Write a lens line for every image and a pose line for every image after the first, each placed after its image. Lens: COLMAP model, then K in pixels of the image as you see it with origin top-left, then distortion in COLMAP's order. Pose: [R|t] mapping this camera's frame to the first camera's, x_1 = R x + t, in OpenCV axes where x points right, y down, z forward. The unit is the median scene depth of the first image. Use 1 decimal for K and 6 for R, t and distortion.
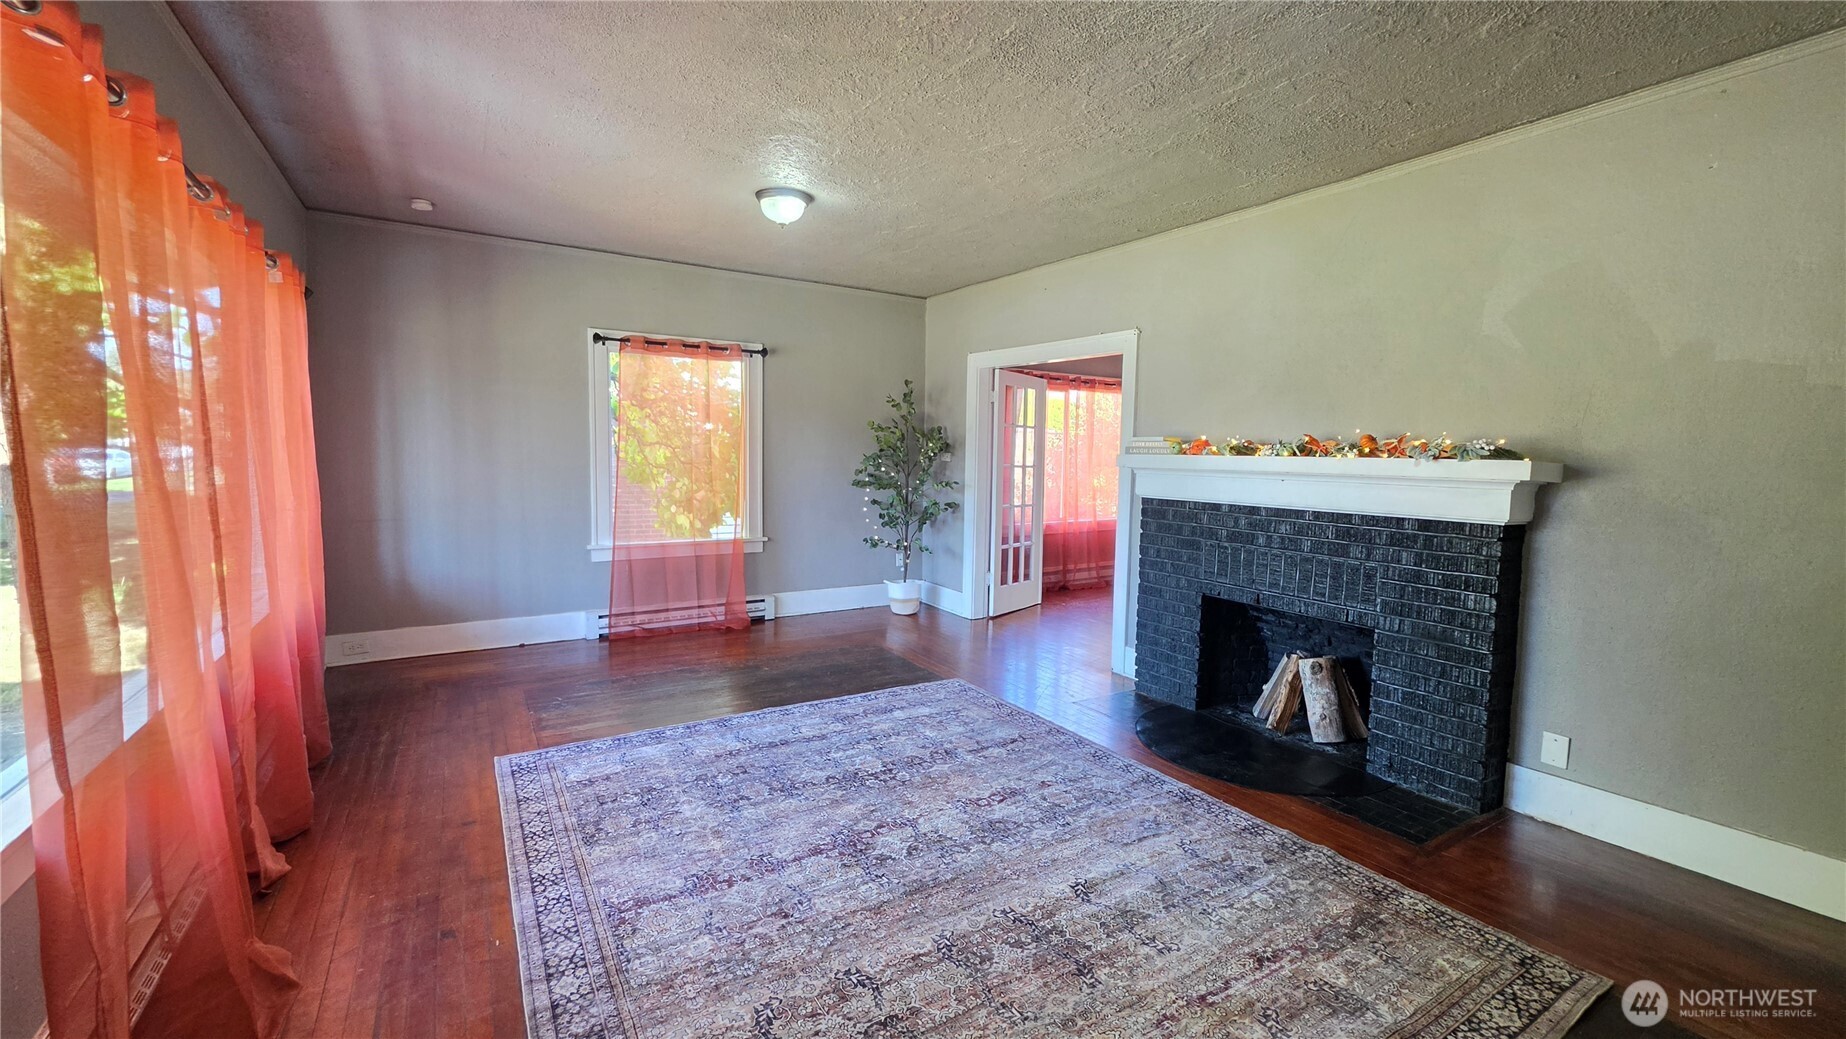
lens RADIAL K [[755.2, 0, 913.1], [0, 755.2, 515.4], [0, 0, 1]] dist [-0.002392, 0.000085]
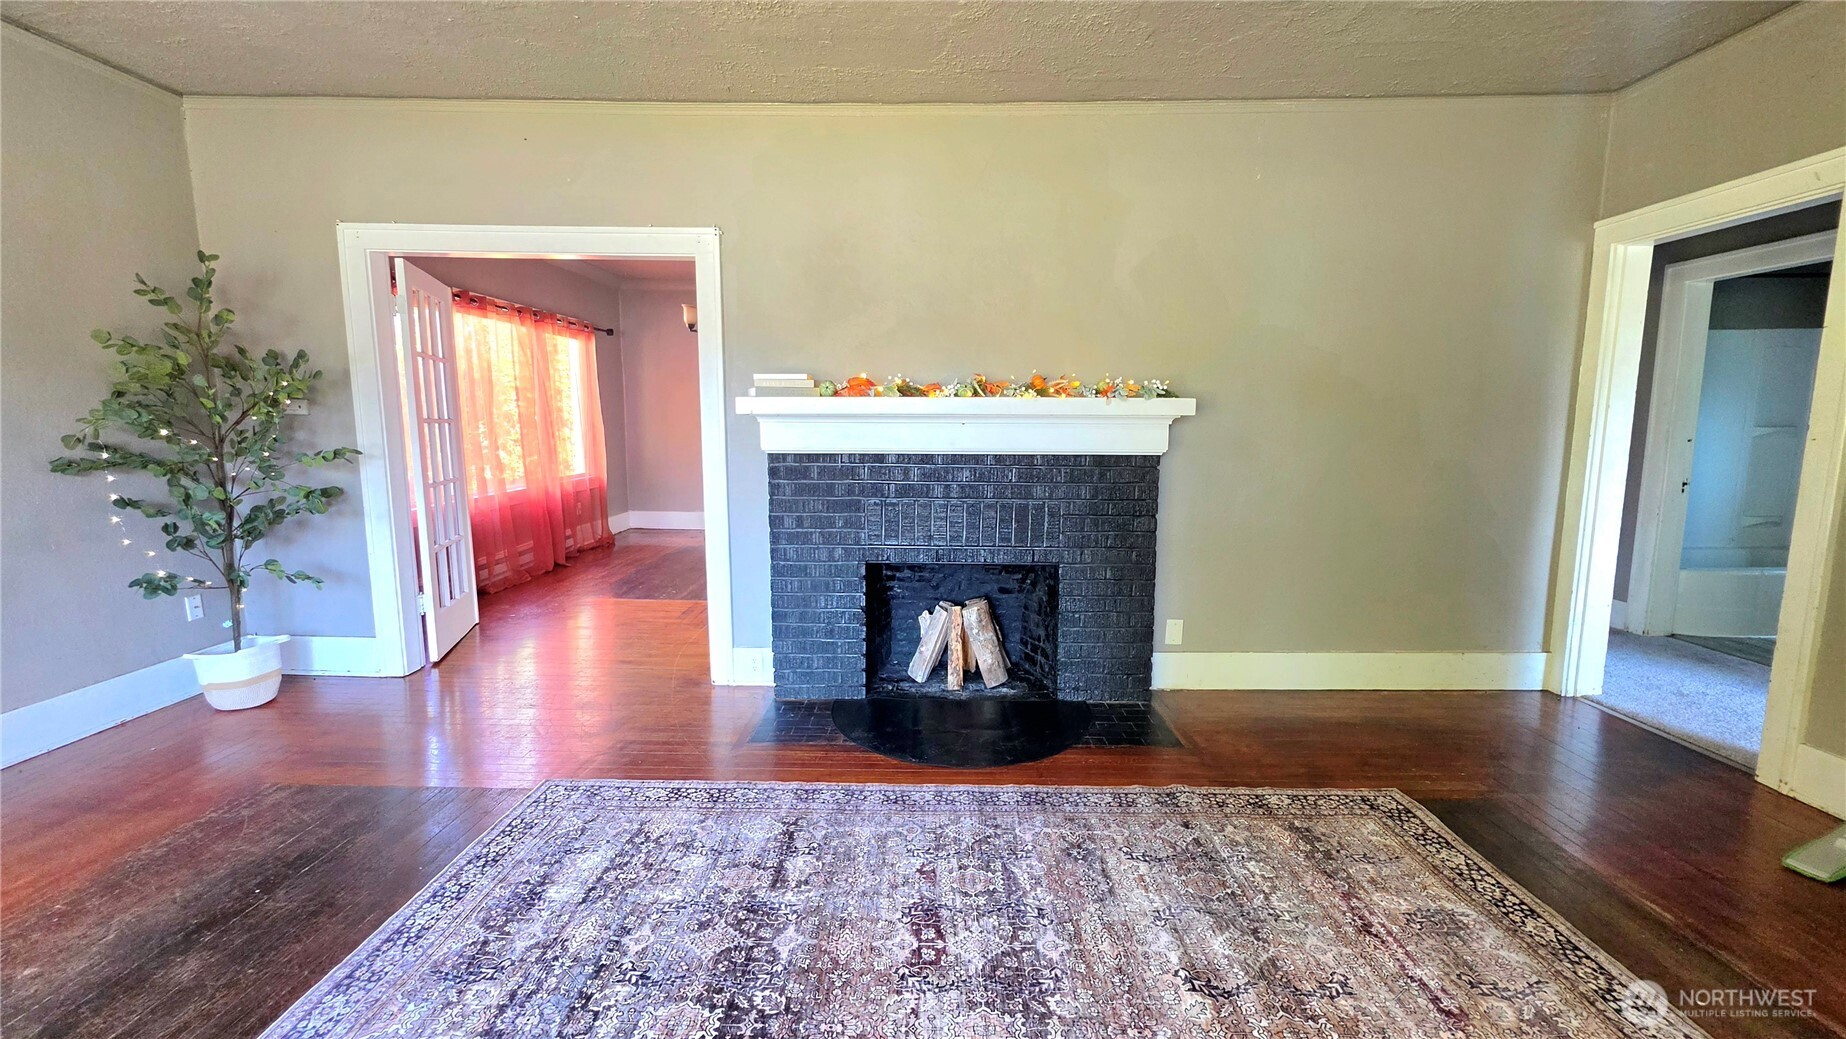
lens RADIAL K [[746.3, 0, 921.3], [0, 746.3, 511.5], [0, 0, 1]] dist [-0.002470, -0.000062]
pose [[0.534245, -0.125209, 0.836005, -0.294126], [0.077395, 0.992061, 0.099123, -0.032379], [-0.841779, 0.011747, 0.539694, 0.523687]]
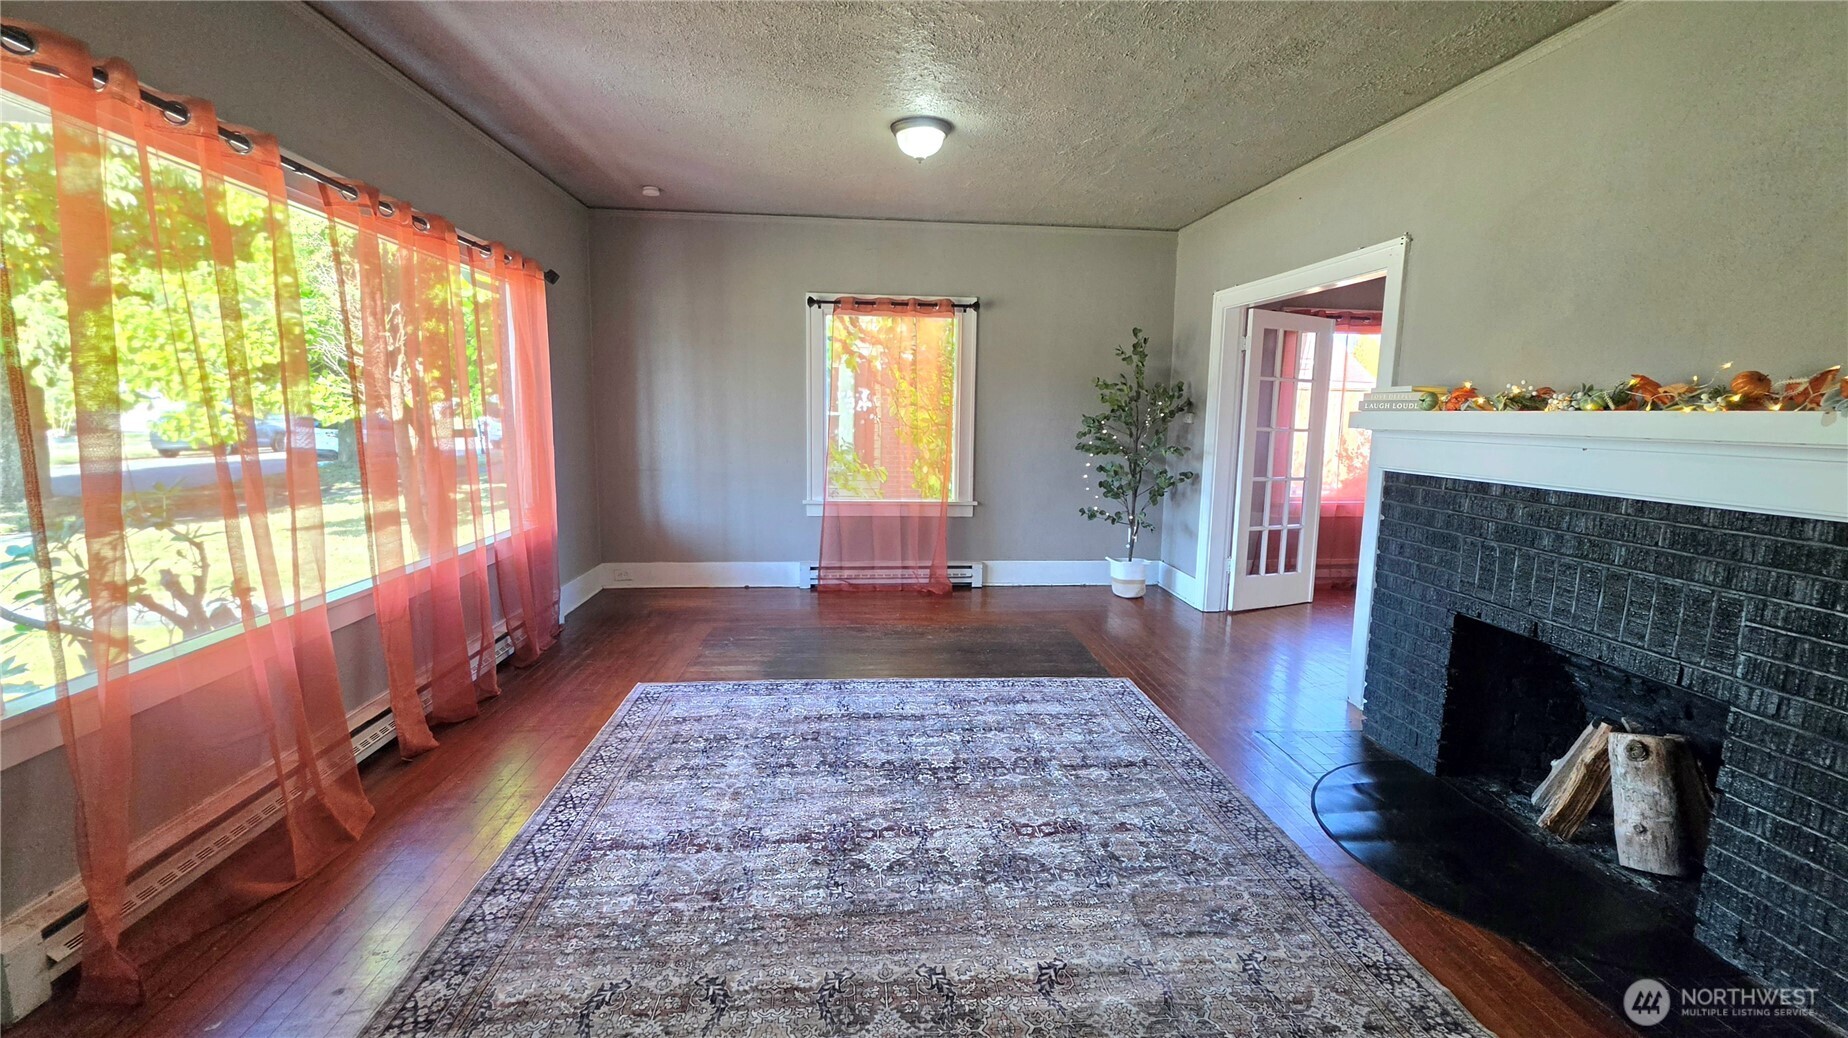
lens RADIAL K [[756.0, 0, 914.1], [0, 756.0, 514.9], [0, 0, 1]] dist [-0.002392, 0.000085]
pose [[0.890224, 0.058508, -0.451751, 0.263072], [-0.038855, 0.997856, 0.052669, -0.002767], [0.453864, -0.029335, 0.890588, 0.169598]]
